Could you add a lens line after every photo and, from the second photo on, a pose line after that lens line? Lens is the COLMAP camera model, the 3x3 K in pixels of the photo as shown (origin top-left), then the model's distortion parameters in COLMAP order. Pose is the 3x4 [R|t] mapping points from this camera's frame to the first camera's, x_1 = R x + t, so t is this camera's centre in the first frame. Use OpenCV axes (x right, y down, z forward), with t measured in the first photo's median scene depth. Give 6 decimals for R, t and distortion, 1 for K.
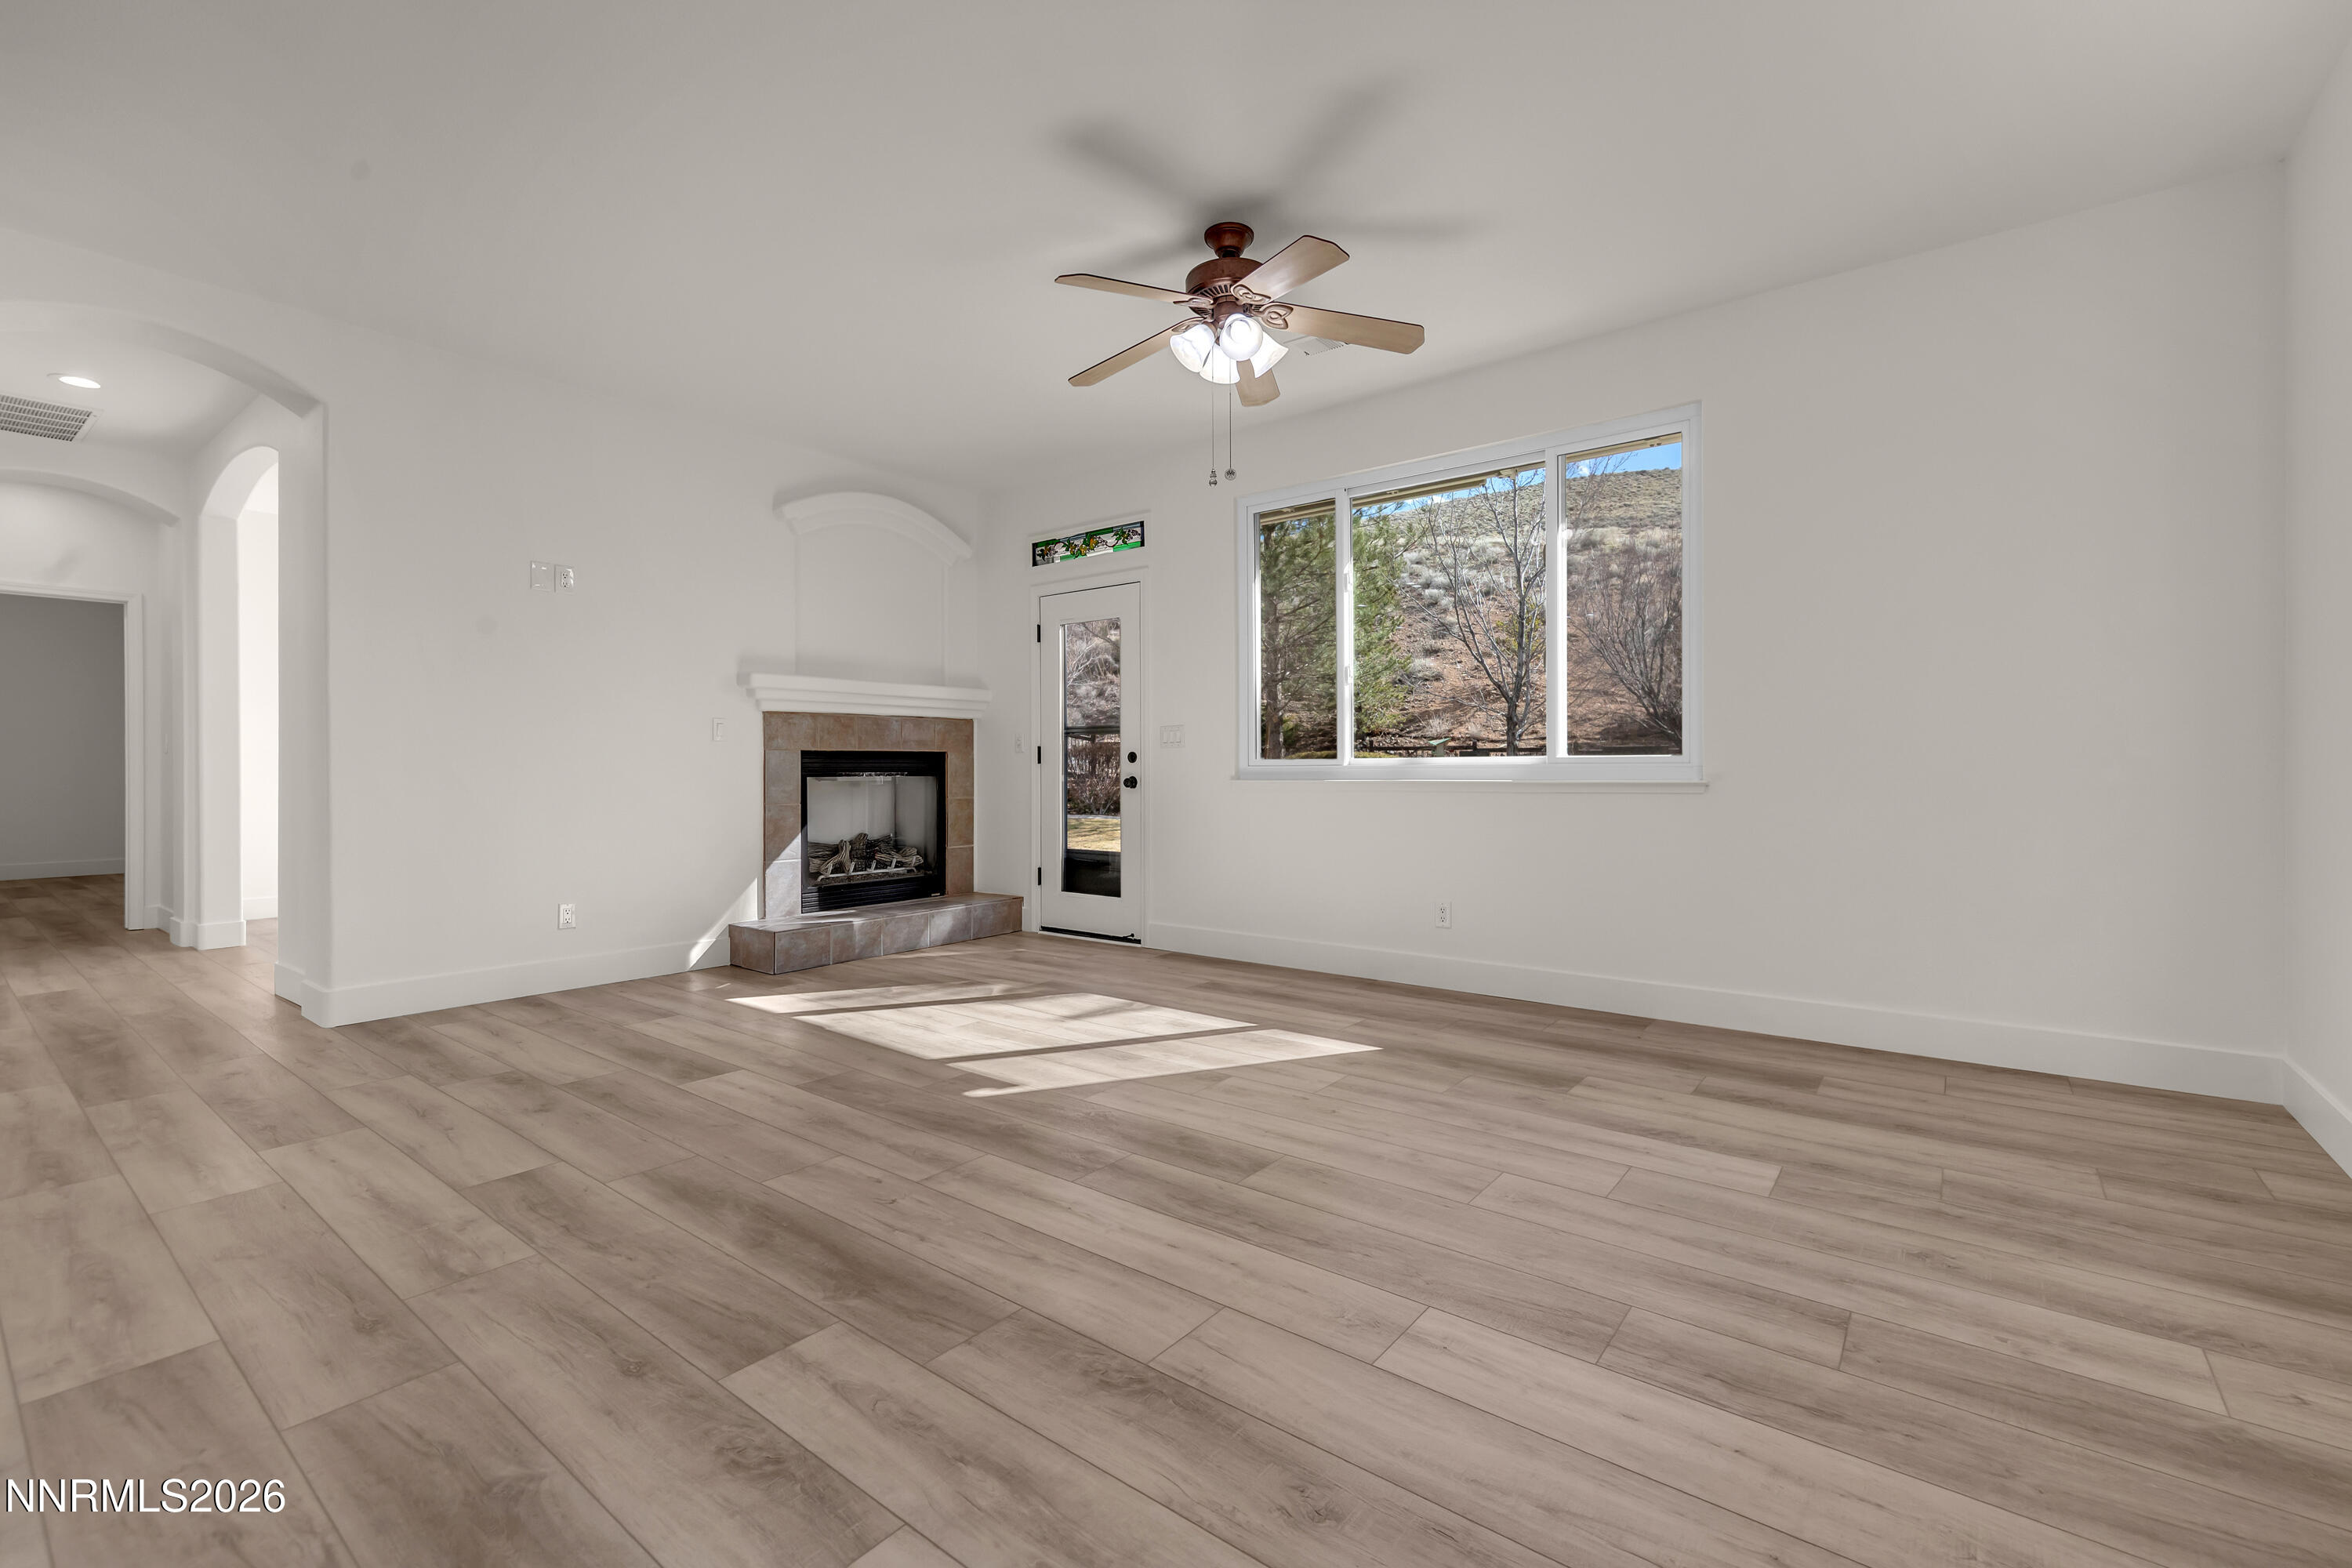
lens RADIAL K [[1008.7, 0, 1175.5], [0, 1008.7, 771.9], [0, 0, 1]] dist [0.002620, 0.000327]
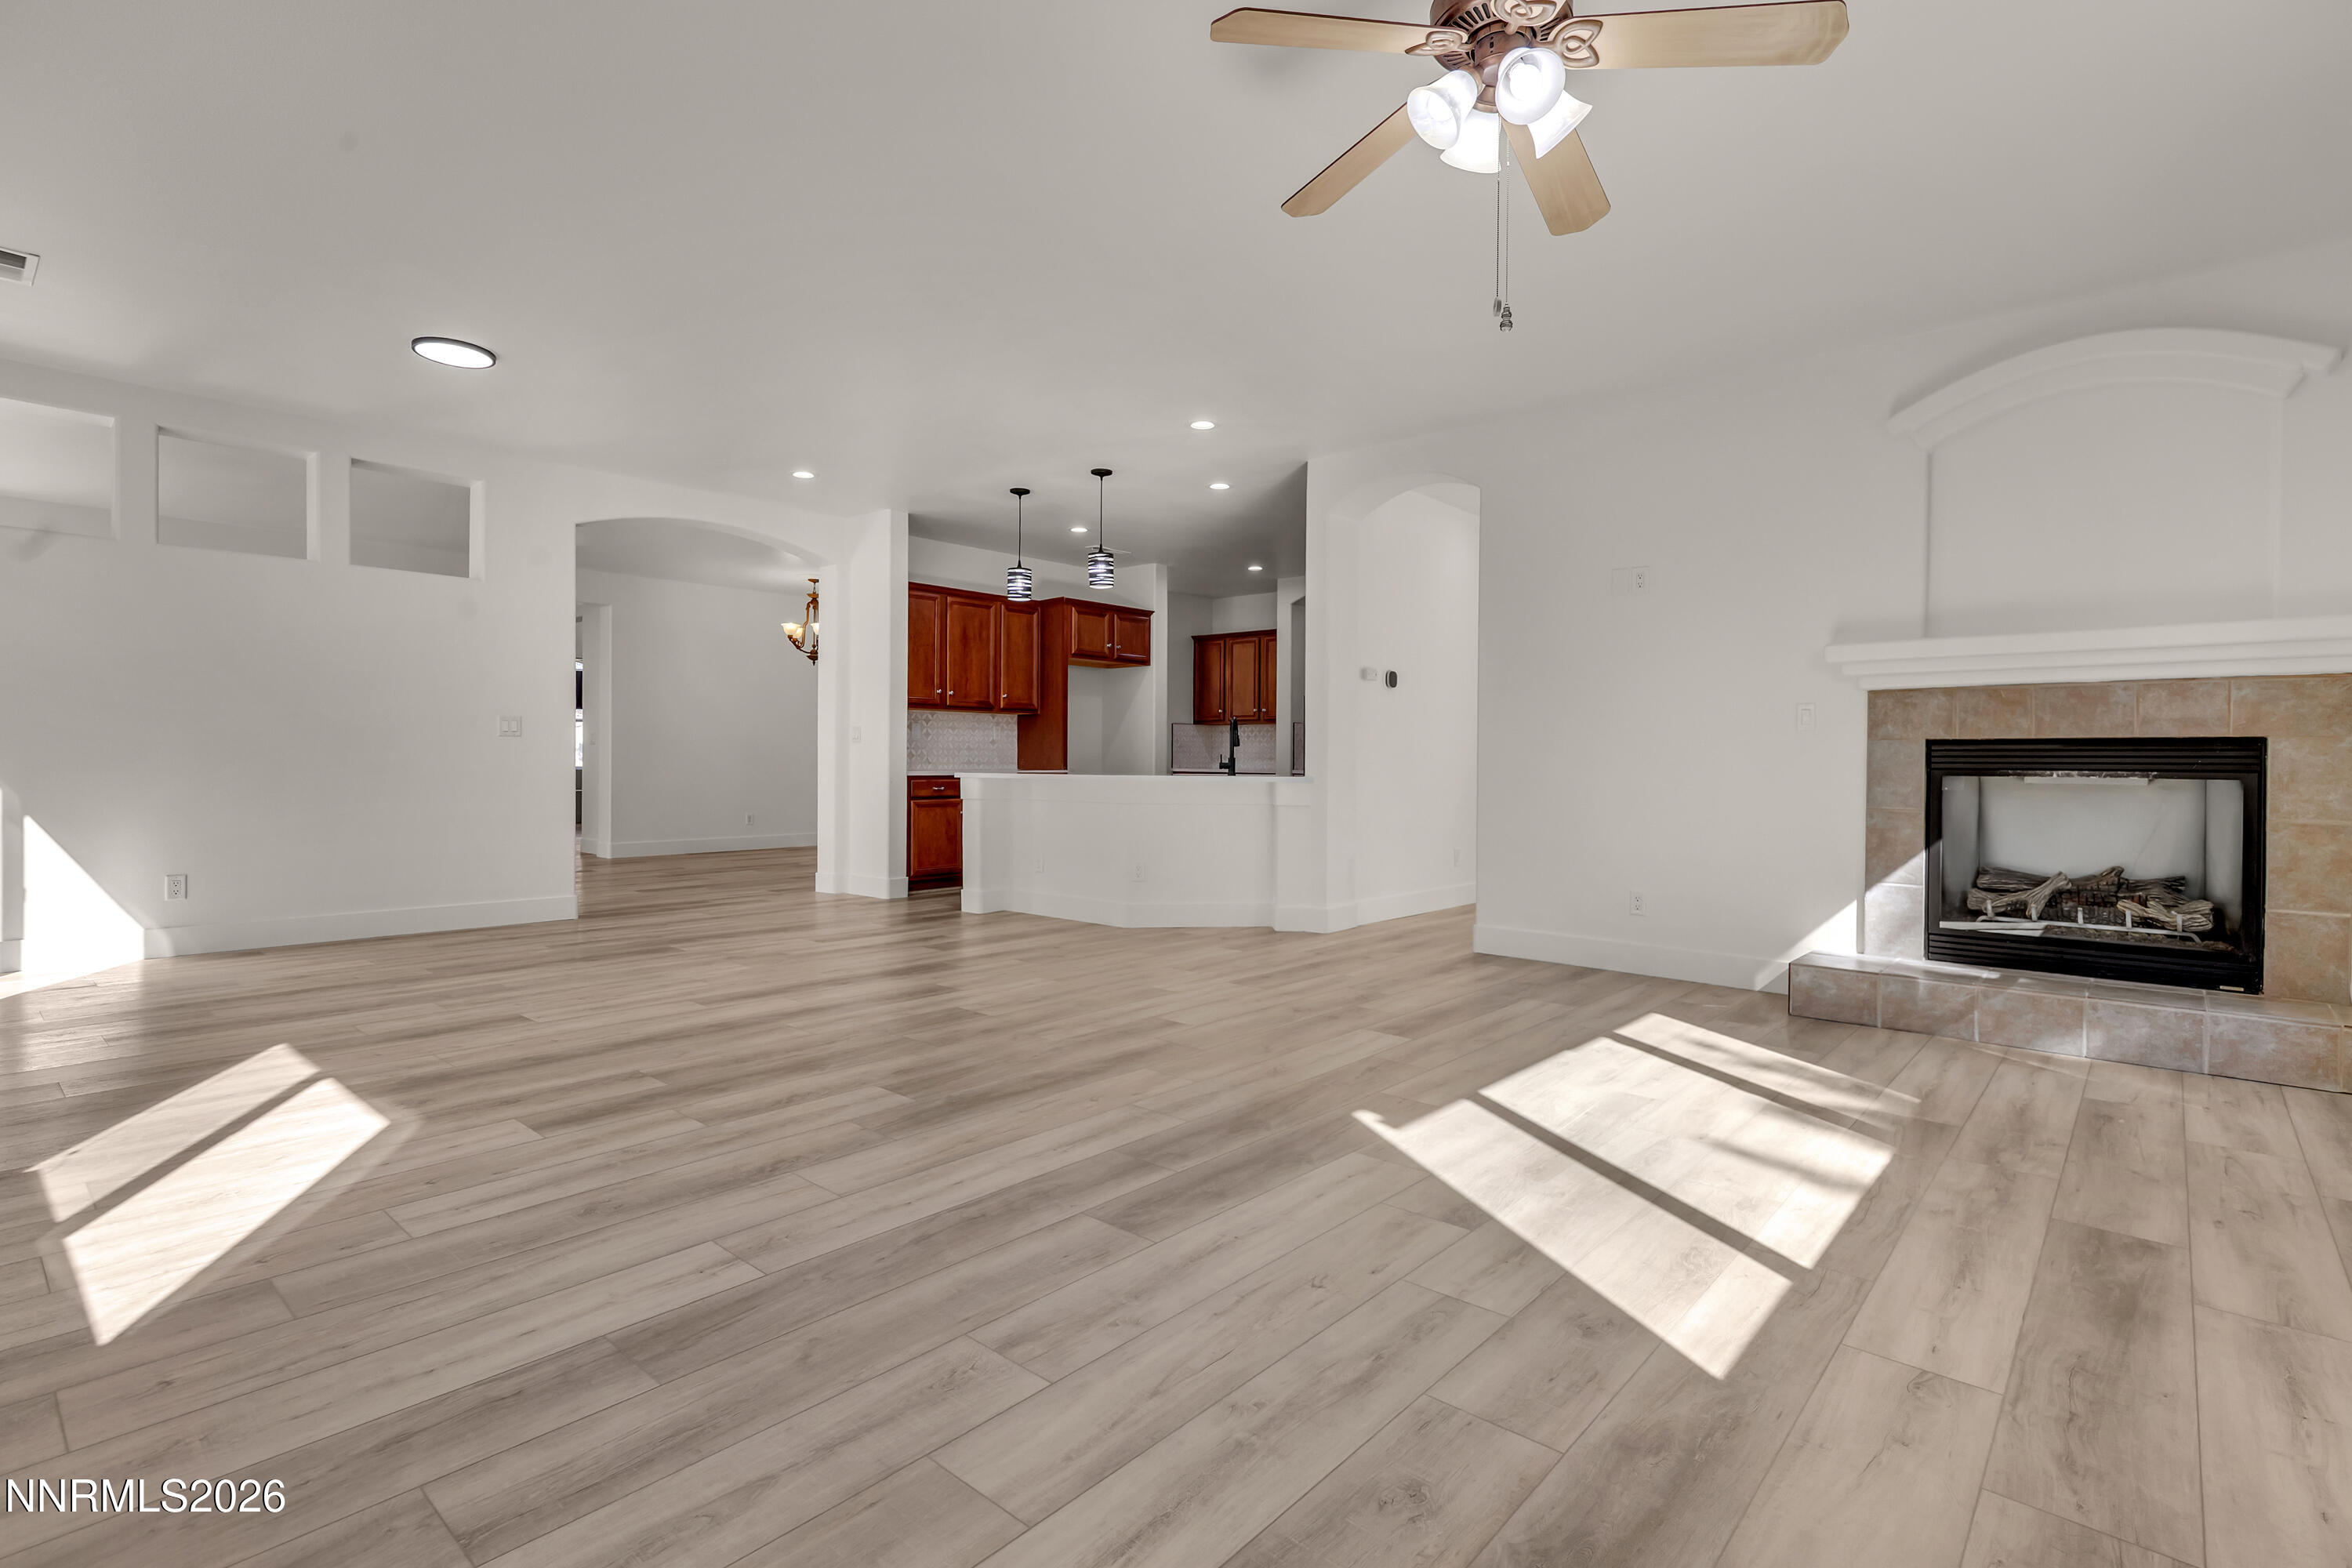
lens RADIAL K [[1112.4, 0, 1218.2], [0, 1112.4, 758.7], [0, 0, 1]] dist [0.010868, -0.000680]
pose [[-0.042634, 0.002412, -0.999088, 0.898664], [-0.011161, 0.999934, 0.002890, -0.007394], [0.999028, 0.011274, -0.042604, 0.980857]]
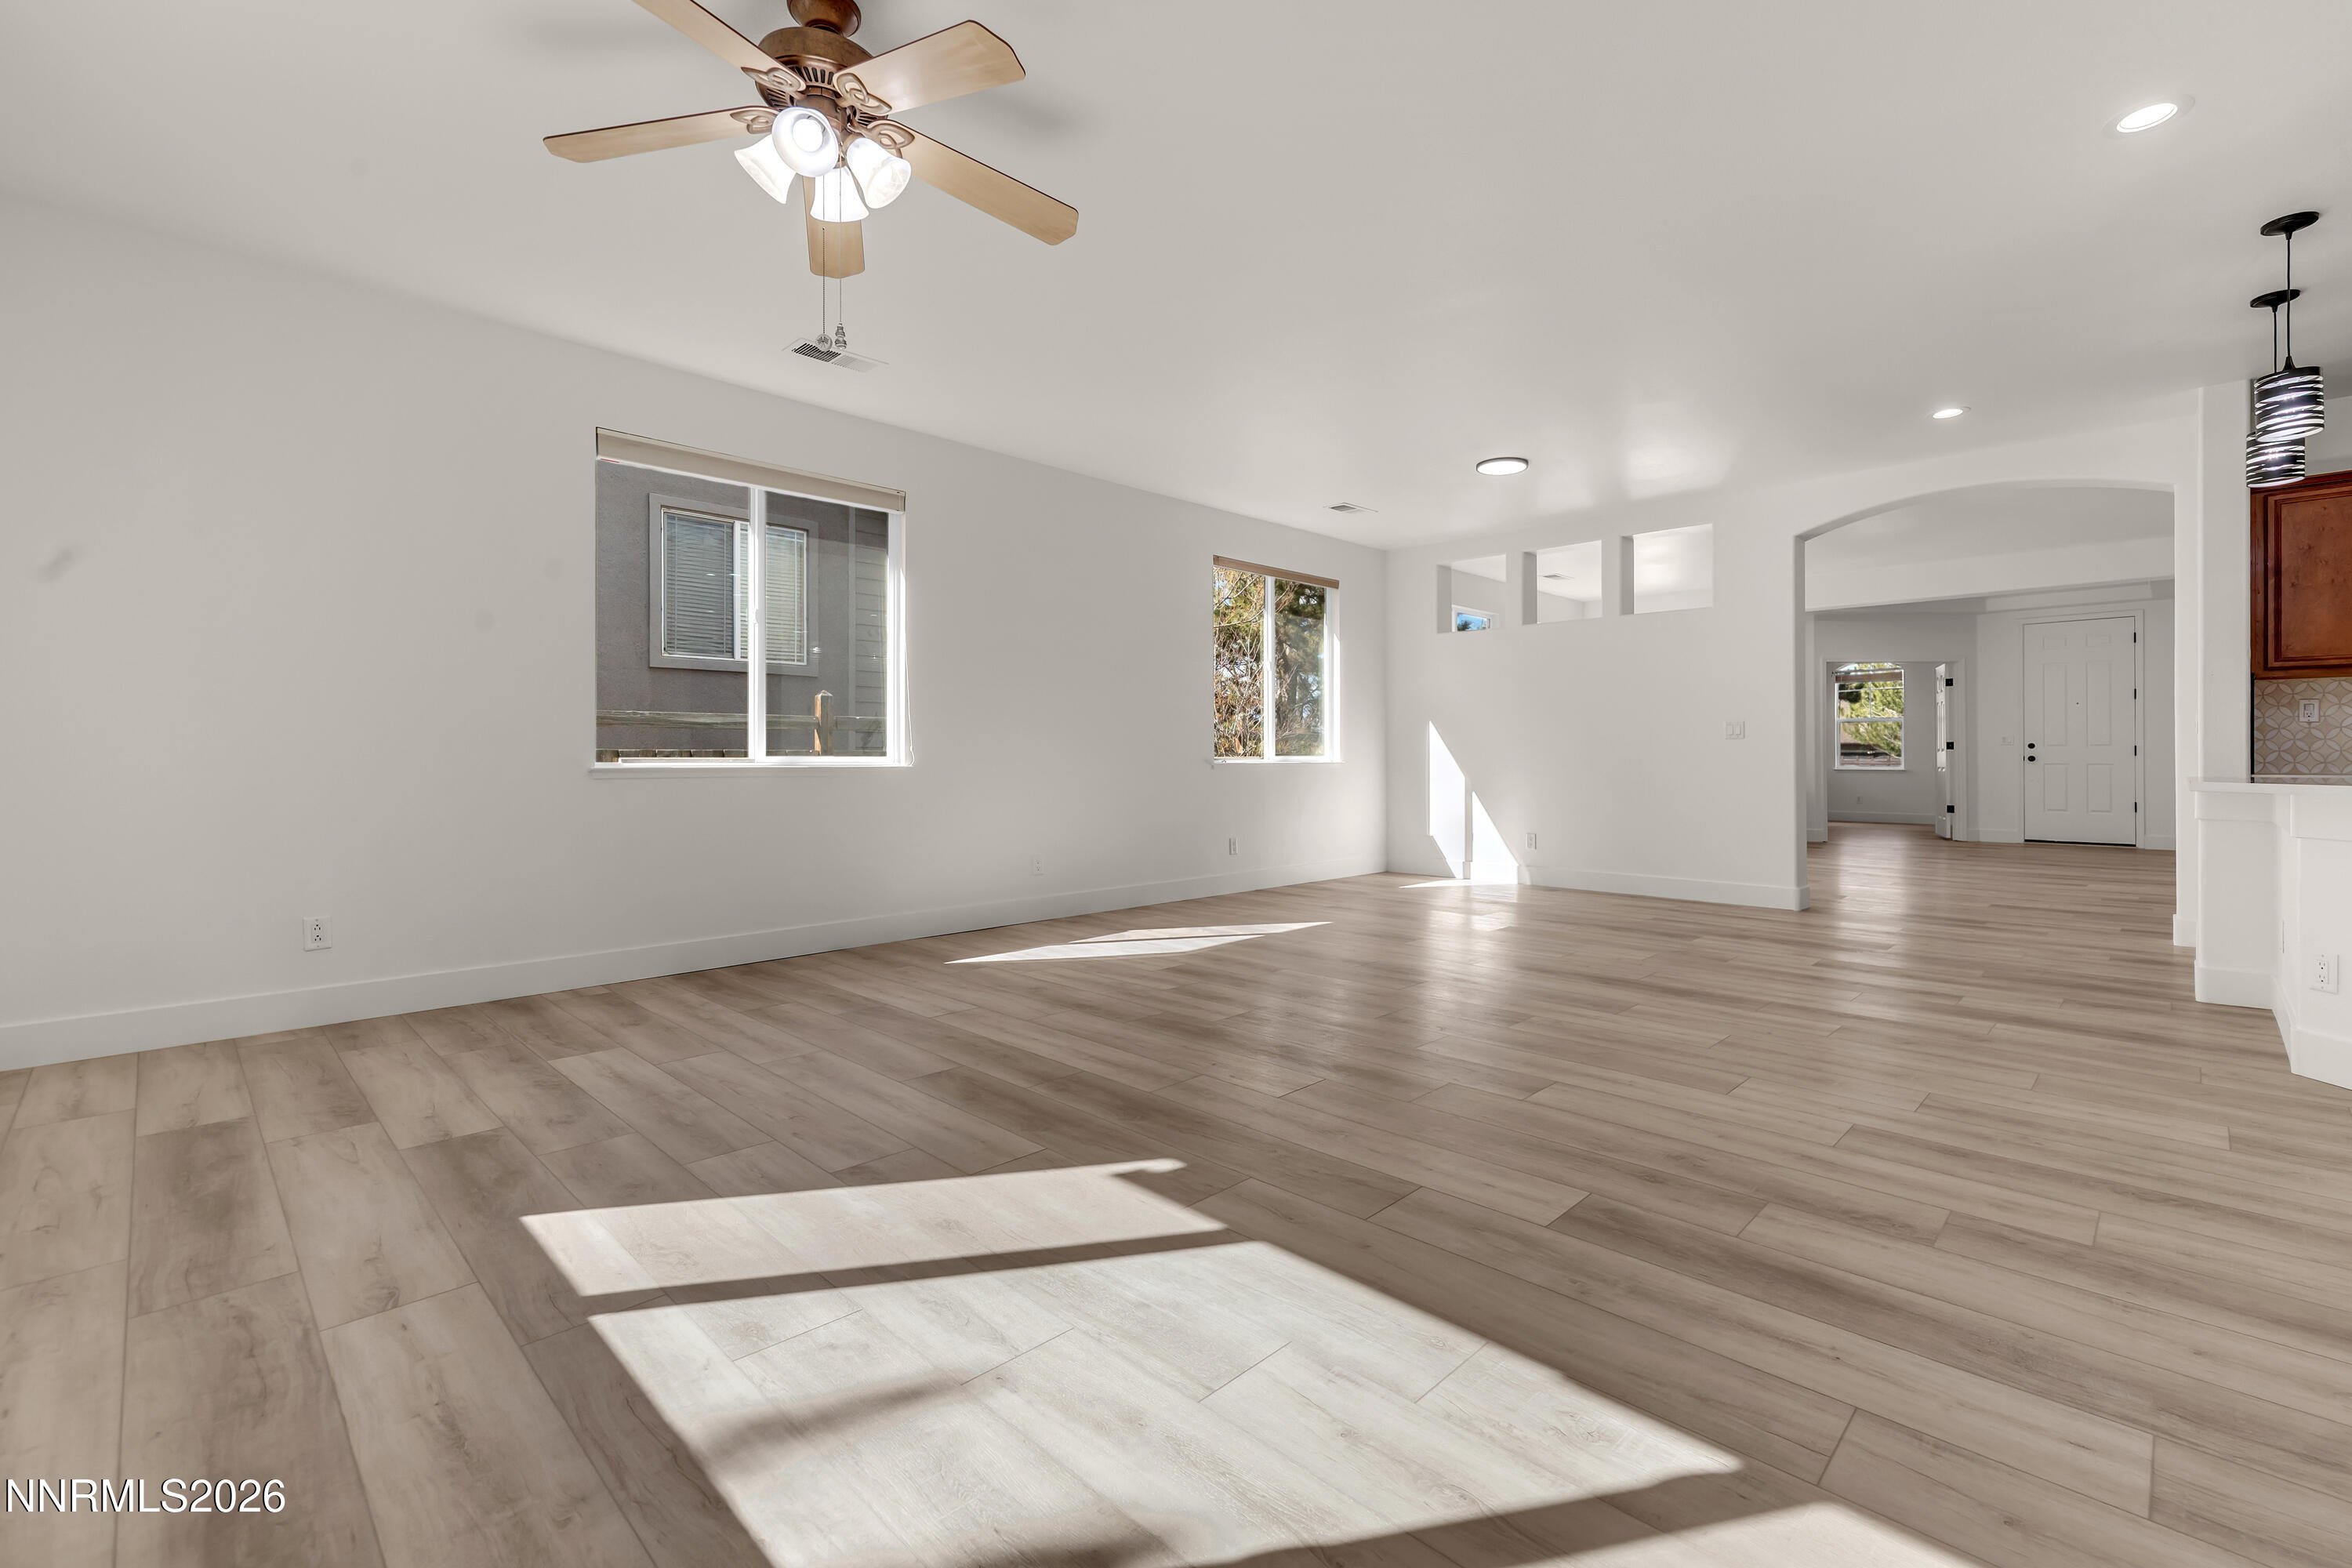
lens RADIAL K [[999.1, 0, 1181.1], [0, 999.1, 769.3], [0, 0, 1]] dist [0.000787, 0.000115]
pose [[-0.993864, 0.001876, 0.110597, -0.315132], [0.003609, 0.999874, 0.015467, -0.003524], [-0.110554, 0.015771, -0.993745, 1.922390]]
